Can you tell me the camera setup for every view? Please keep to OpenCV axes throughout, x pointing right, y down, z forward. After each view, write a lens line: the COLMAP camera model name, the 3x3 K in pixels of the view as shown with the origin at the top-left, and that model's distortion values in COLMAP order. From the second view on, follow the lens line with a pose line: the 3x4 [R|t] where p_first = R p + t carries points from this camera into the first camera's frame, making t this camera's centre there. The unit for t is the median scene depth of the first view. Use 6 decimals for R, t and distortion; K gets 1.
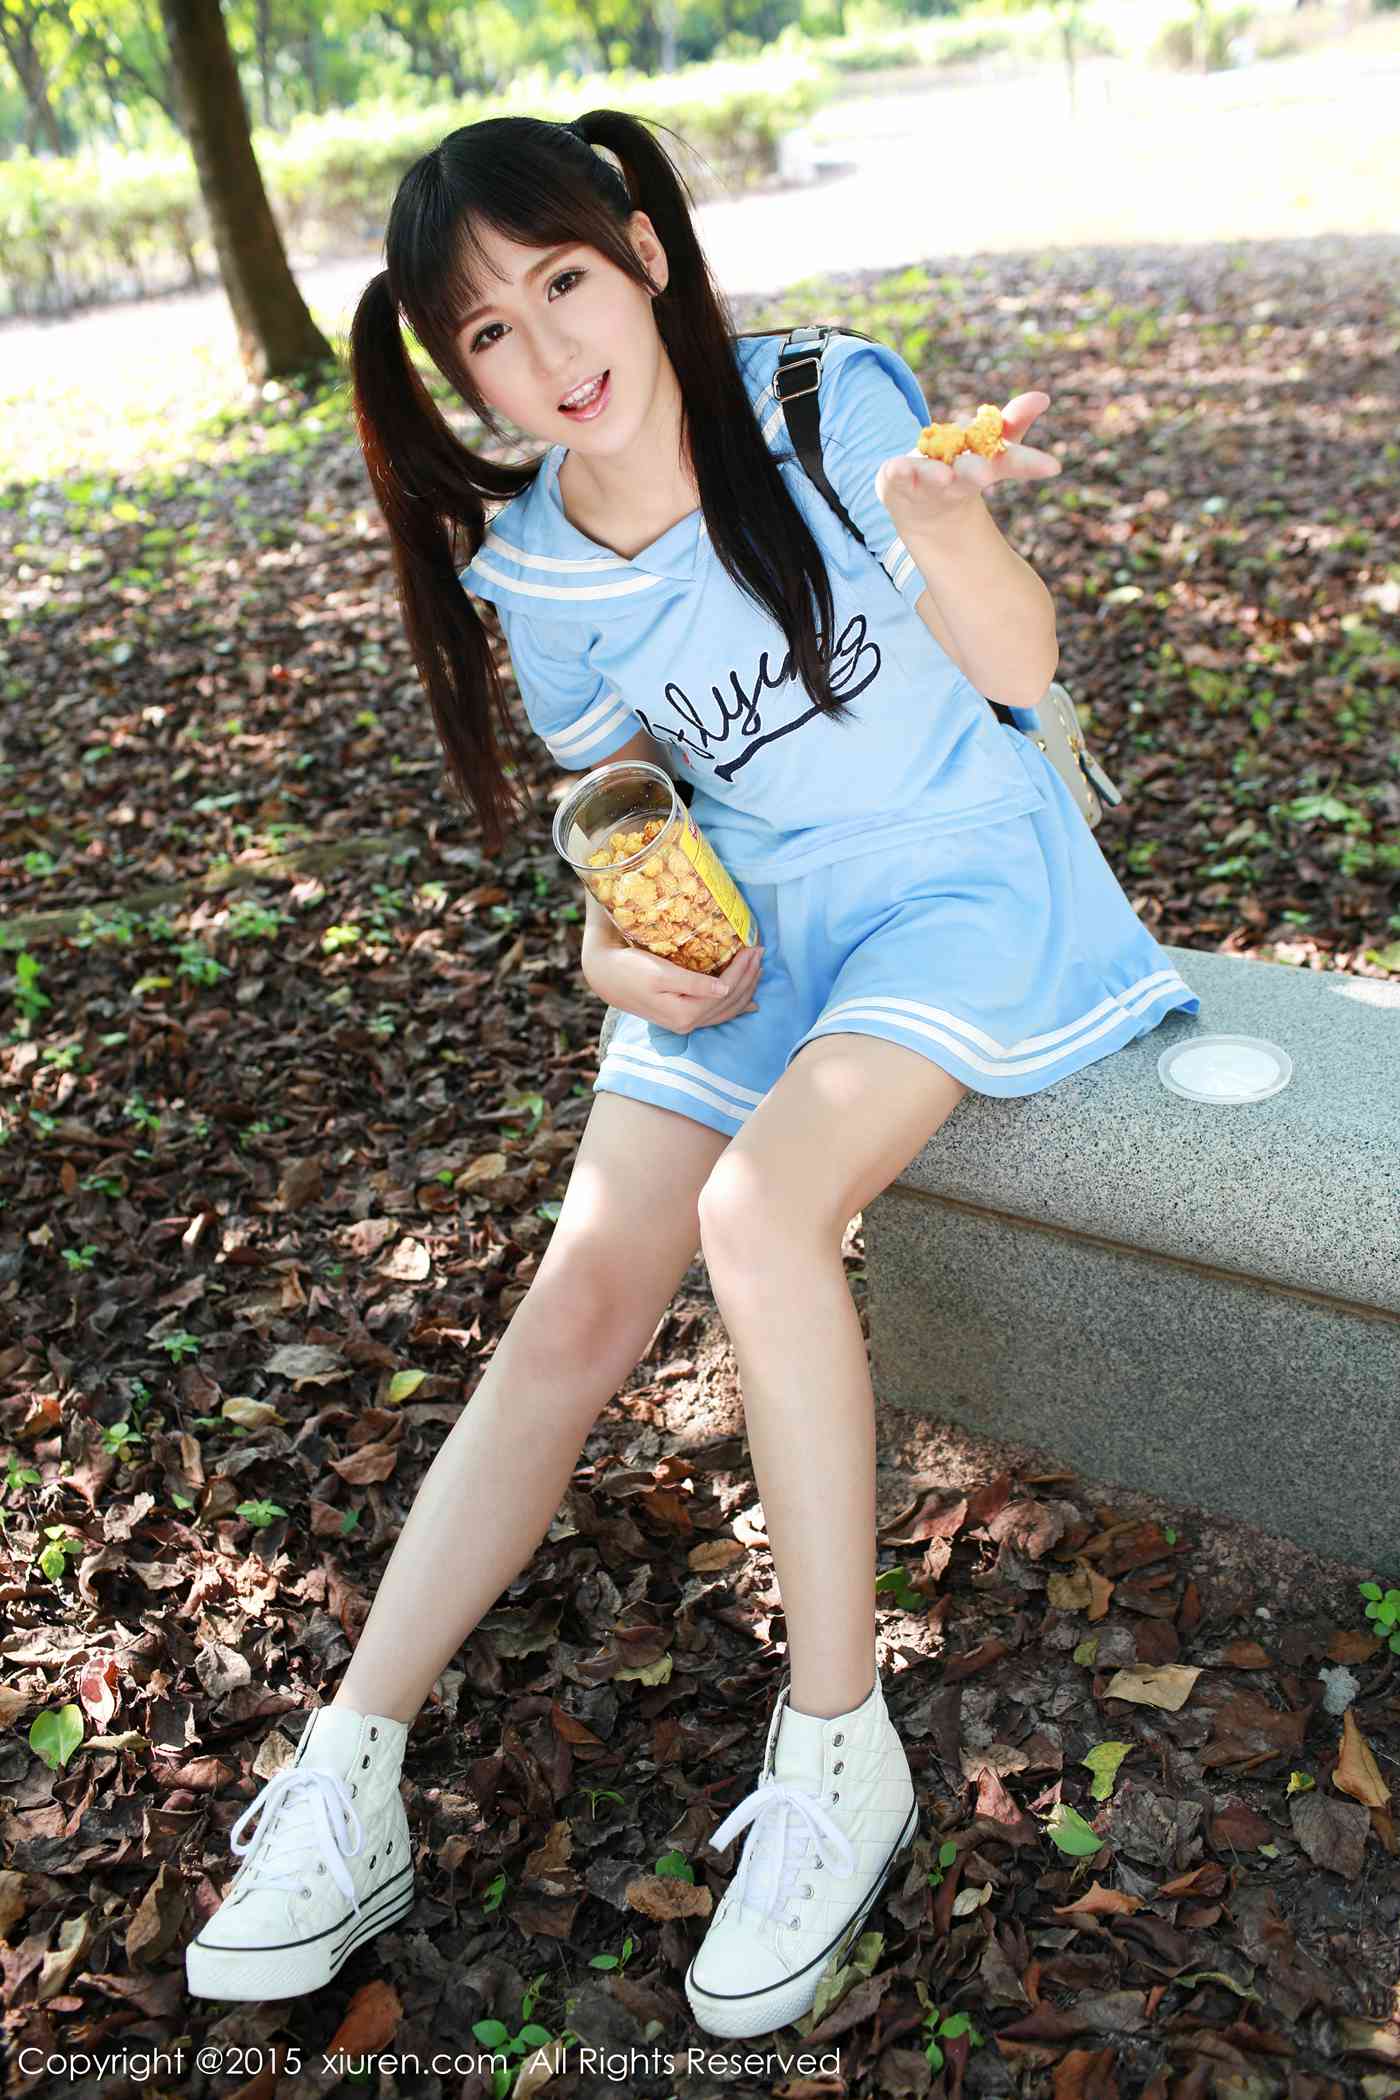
lens RADIAL K [[2032.5, 0, 693.2], [0, 2032.5, 1042.0], [0, 0, 1]] dist [-0.103934, 0.140926]
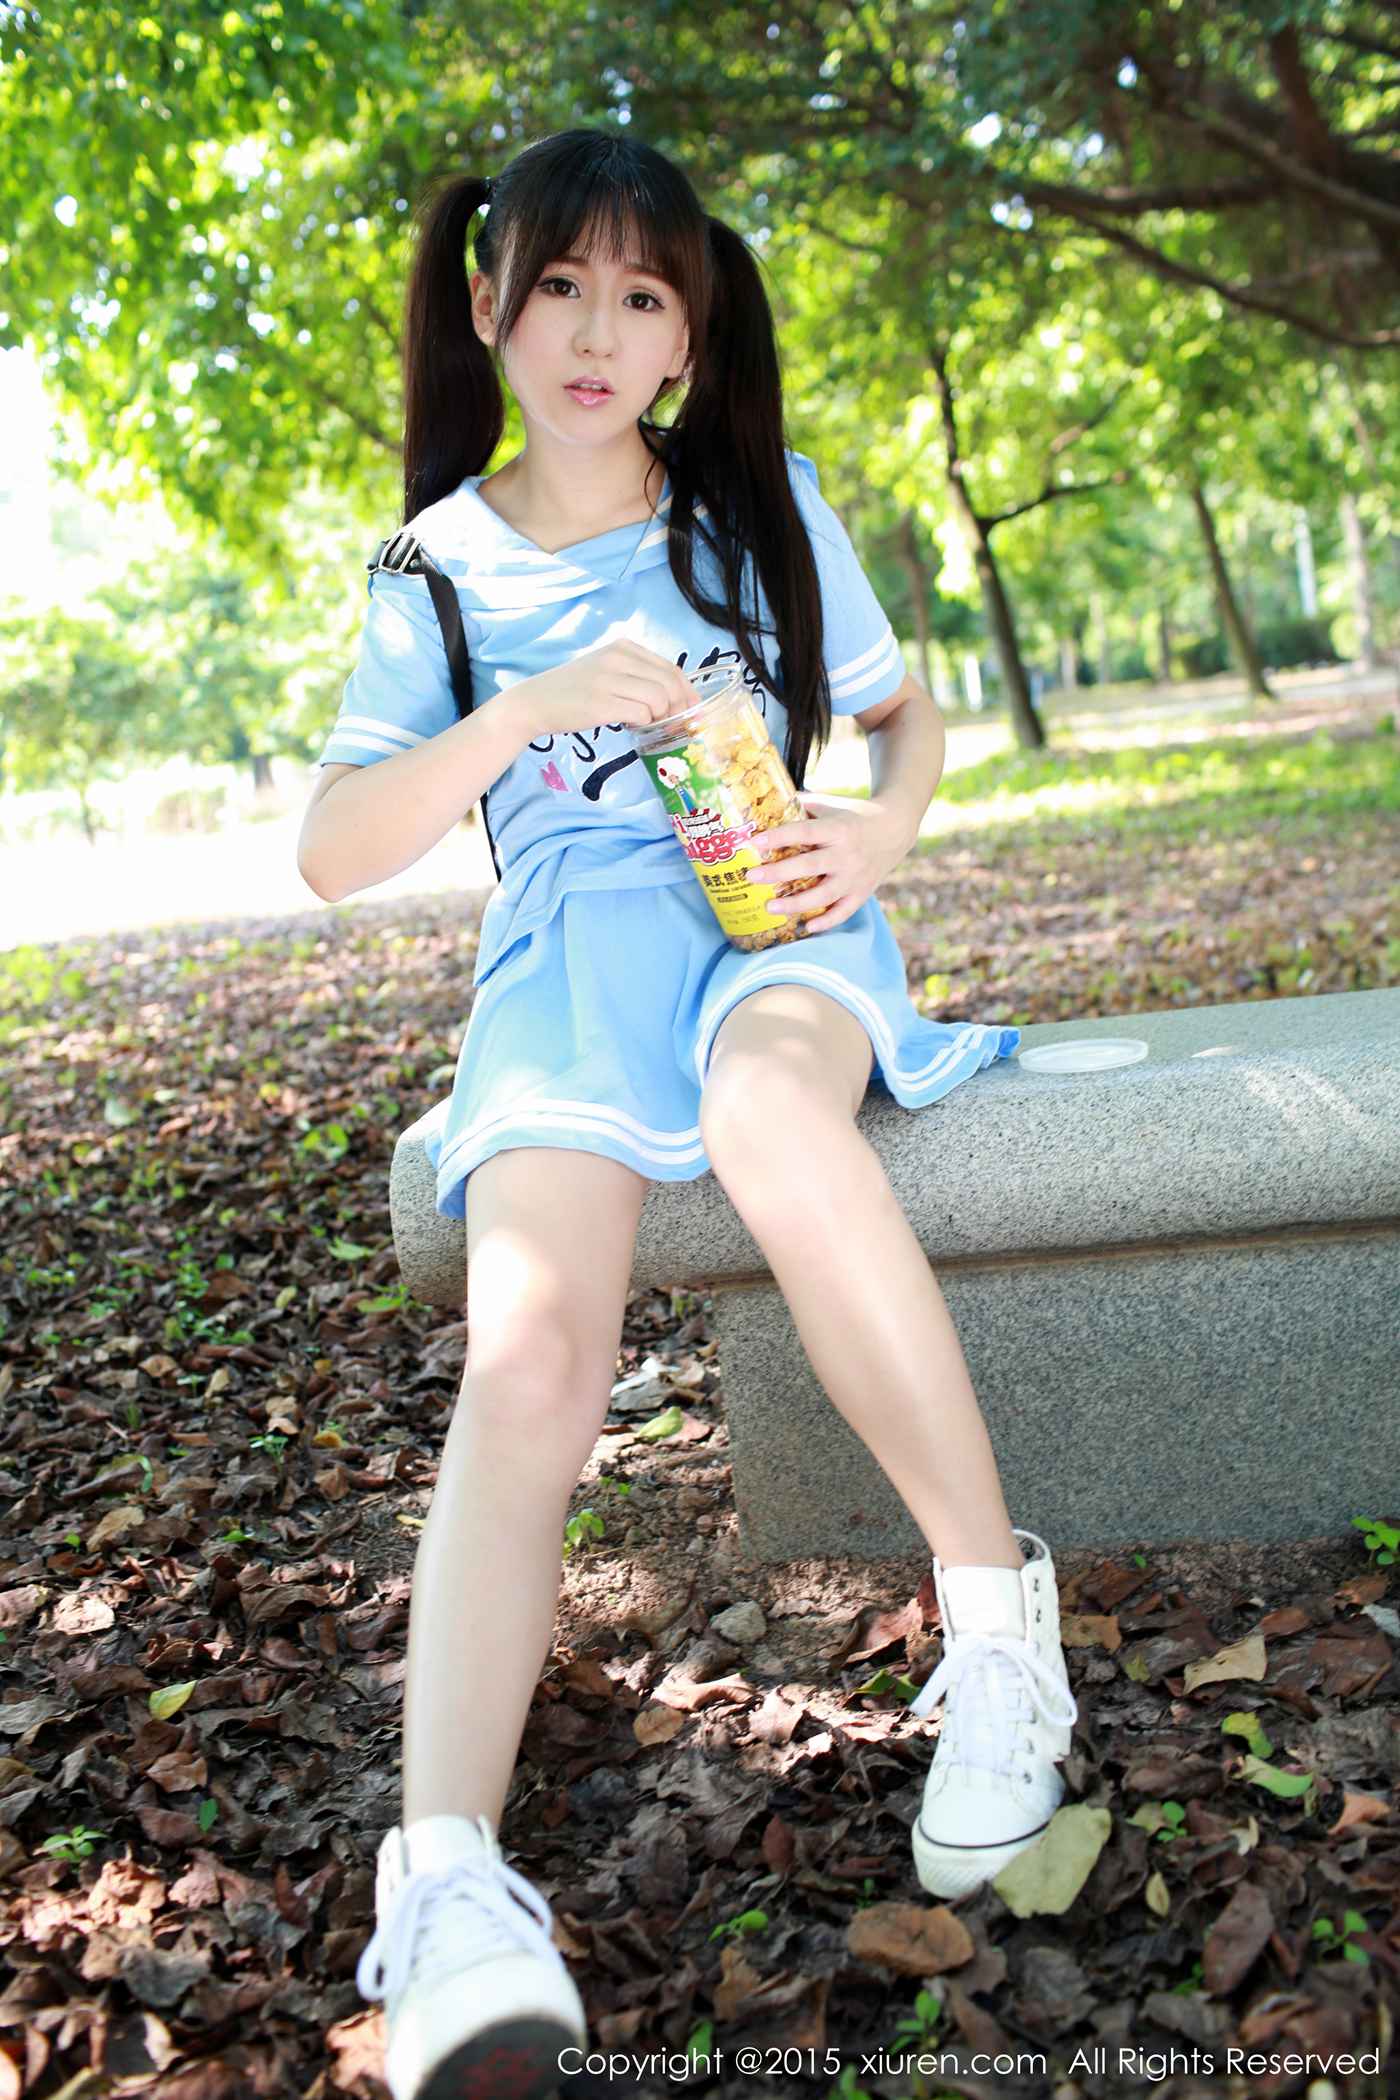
lens RADIAL K [[2032.5, 0, 693.2], [0, 2032.5, 1042.0], [0, 0, 1]] dist [-0.103934, 0.140926]
pose [[0.883095, -0.068723, 0.464134, -0.214051], [0.232053, 0.923732, -0.304746, 0.150589], [-0.407792, 0.376824, 0.831691, 0.119698]]
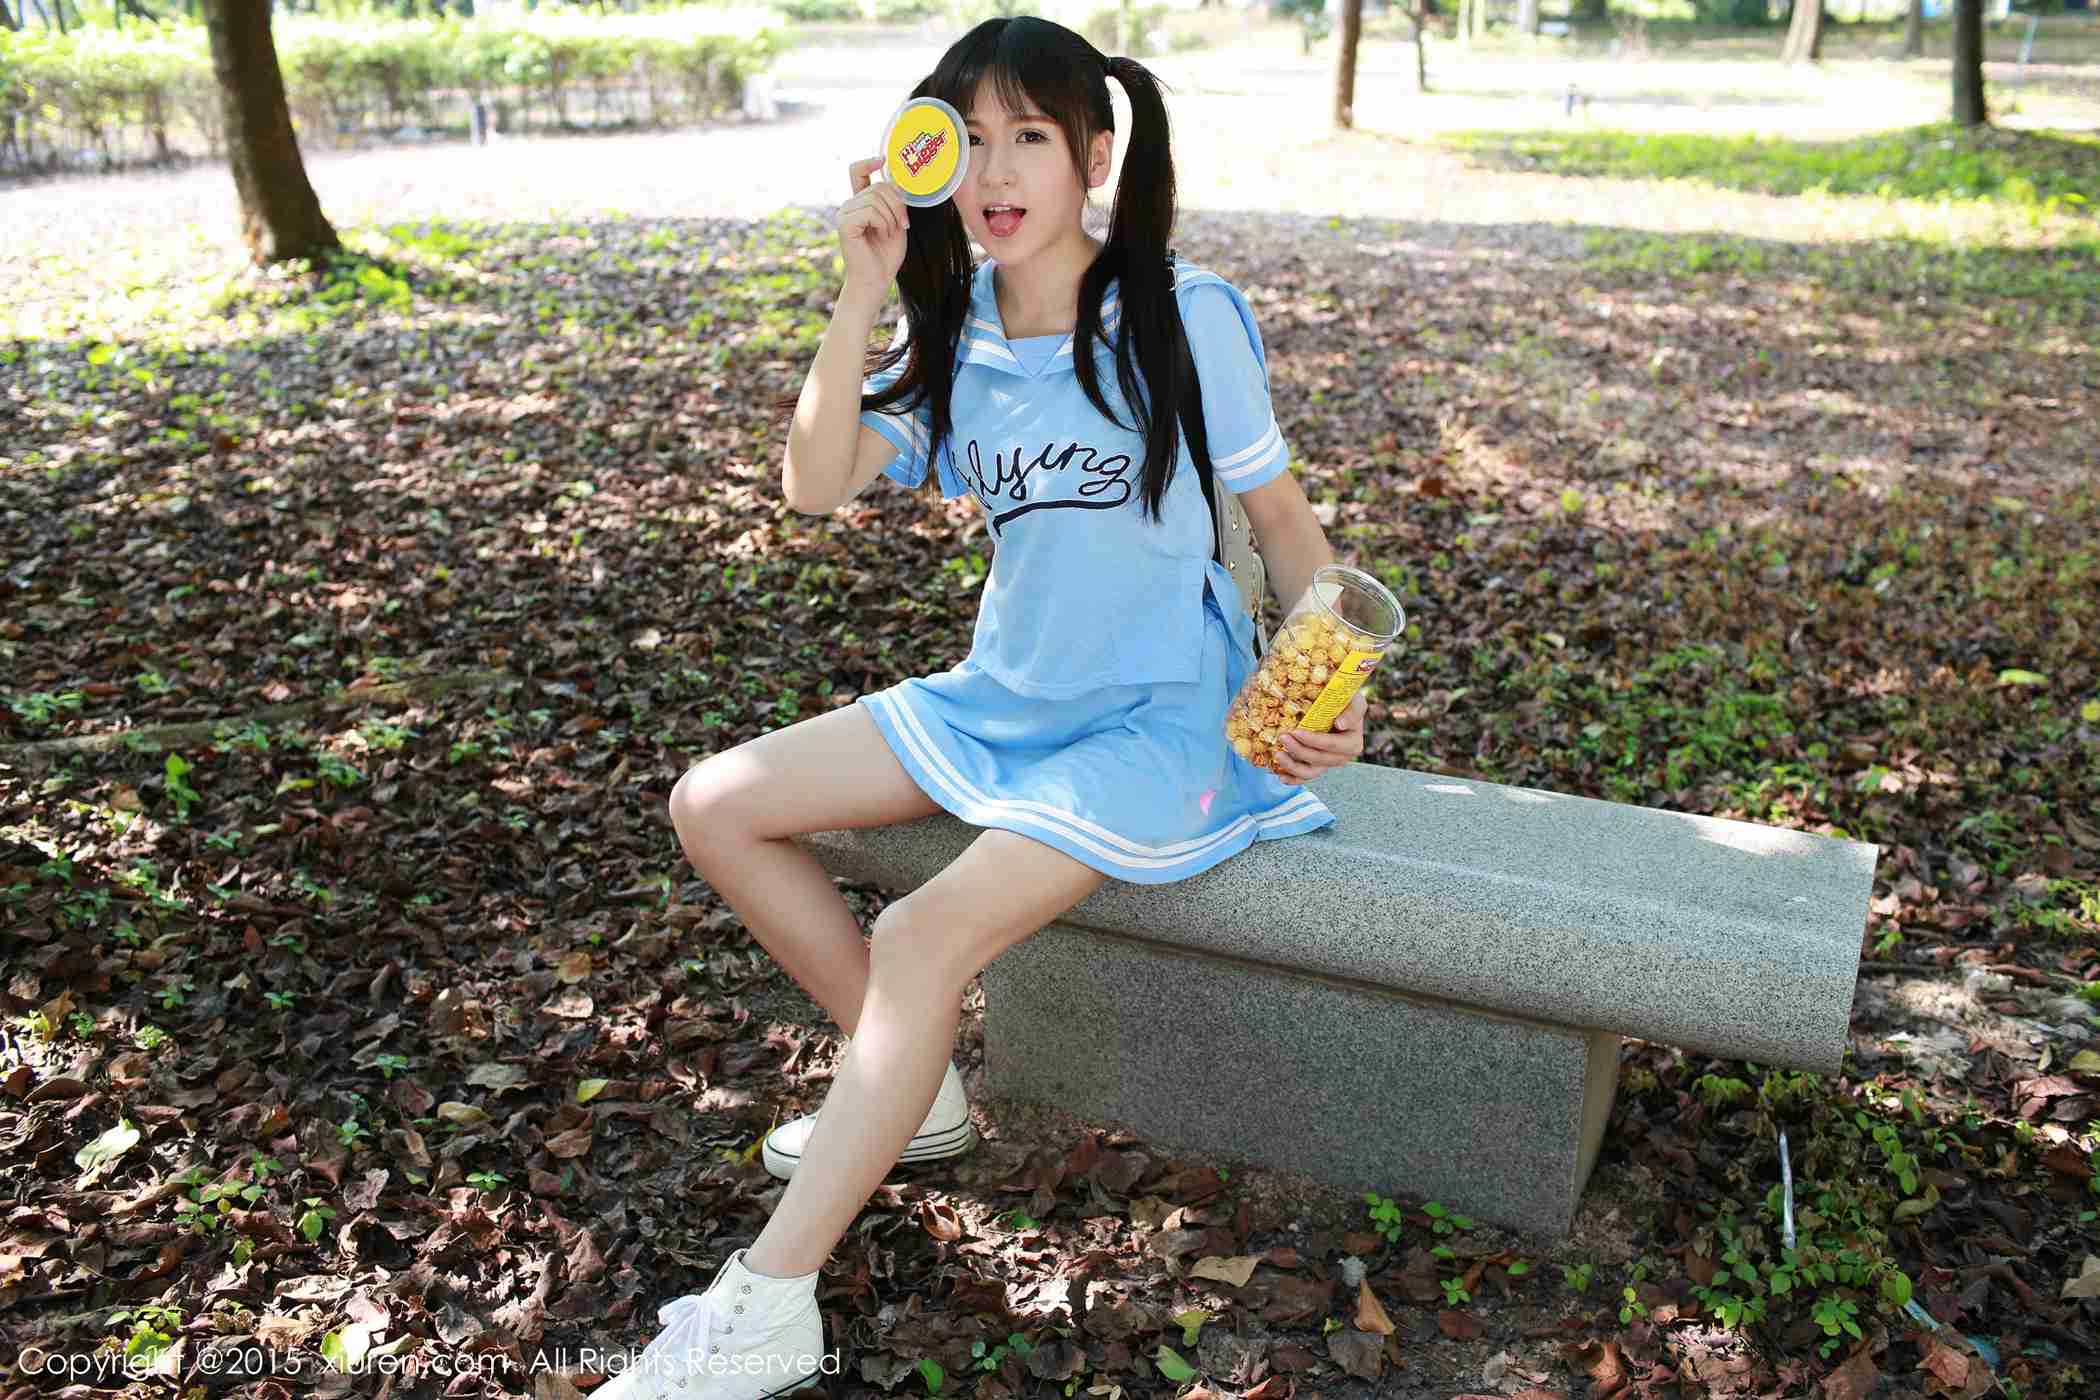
lens RADIAL K [[2032.5, 0, 1058.4], [0, 2032.5, 680.4], [0, 0, 1]] dist [-0.103934, 0.140926]
pose [[0.974482, 0.039169, 0.221022, -0.101645], [-0.009017, 0.990694, -0.135812, 0.060530], [-0.224284, 0.130354, 0.965766, -0.175675]]
